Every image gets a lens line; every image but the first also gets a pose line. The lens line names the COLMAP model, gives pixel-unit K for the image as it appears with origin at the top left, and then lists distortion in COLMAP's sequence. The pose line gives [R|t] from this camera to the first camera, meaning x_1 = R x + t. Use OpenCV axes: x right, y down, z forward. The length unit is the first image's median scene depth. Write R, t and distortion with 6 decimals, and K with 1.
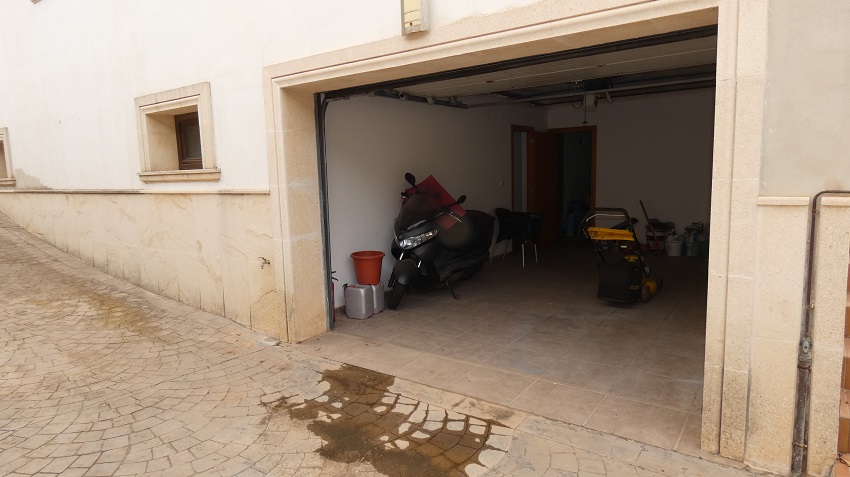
lens RADIAL K [[506.5, 0, 424.9], [0, 506.5, 238.1], [0, 0, 1]] dist [-0.000847, -0.000320]
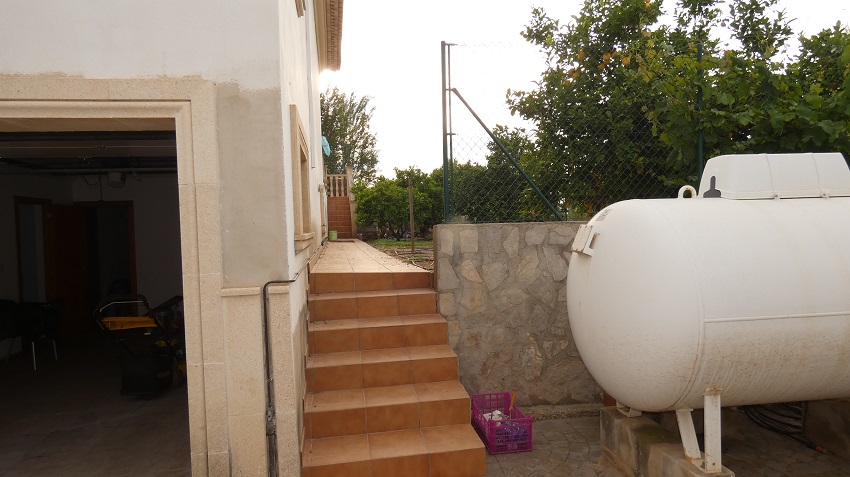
lens RADIAL K [[506.5, 0, 425.0], [0, 506.5, 238.9], [0, 0, 1]] dist [-0.000847, -0.000320]
pose [[0.699771, -0.011244, 0.714279, 0.171425], [0.105404, 0.990557, -0.087669, -0.045238], [-0.706549, 0.136636, 0.694348, -0.105999]]
